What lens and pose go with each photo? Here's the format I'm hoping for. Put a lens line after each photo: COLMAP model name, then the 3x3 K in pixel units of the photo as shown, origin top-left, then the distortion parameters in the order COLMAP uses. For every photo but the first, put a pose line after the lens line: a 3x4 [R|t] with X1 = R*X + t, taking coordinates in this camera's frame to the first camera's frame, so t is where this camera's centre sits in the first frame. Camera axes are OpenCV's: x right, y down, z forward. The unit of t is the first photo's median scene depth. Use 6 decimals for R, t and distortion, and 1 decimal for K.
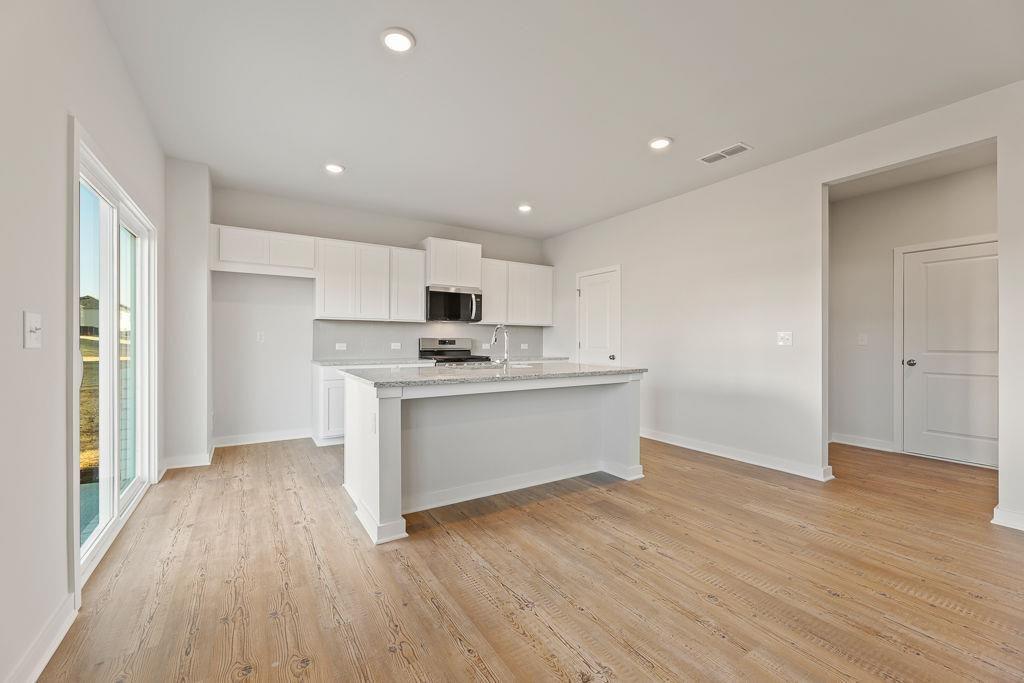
lens RADIAL K [[414.6, 0, 512.1], [0, 414.6, 342.6], [0, 0, 1]] dist [-0.003266, 0.000933]
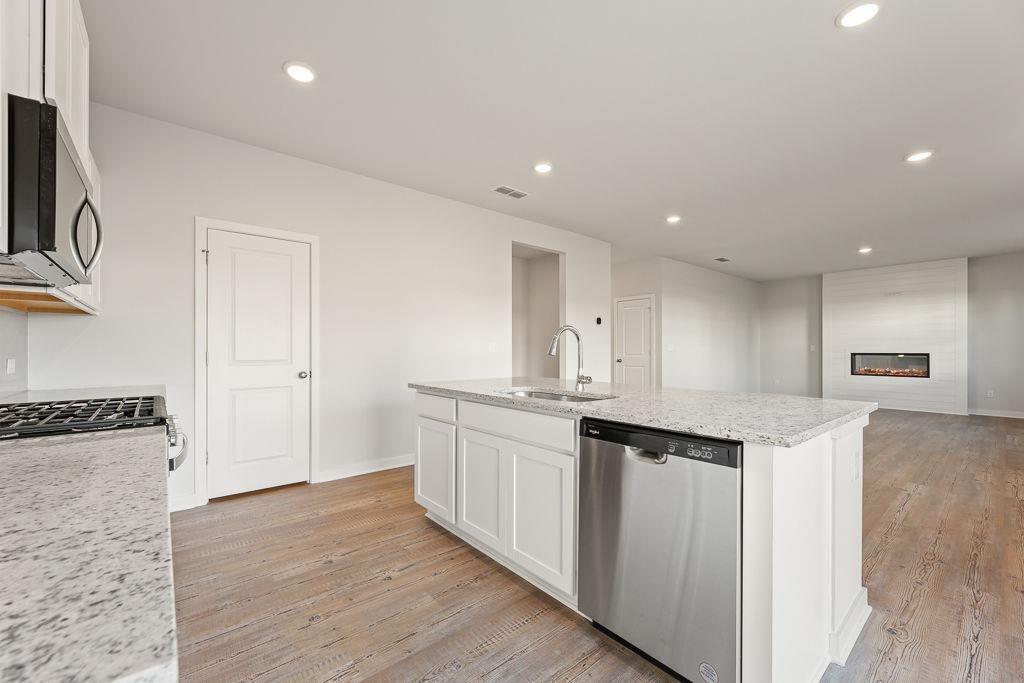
lens RADIAL K [[414.6, 0, 503.6], [0, 414.6, 346.4], [0, 0, 1]] dist [-0.003266, 0.000933]
pose [[-0.121780, 0.001882, 0.992555, -0.715548], [0.003733, 0.999992, -0.001438, -0.010582], [-0.992550, 0.003530, -0.121786, 1.247074]]
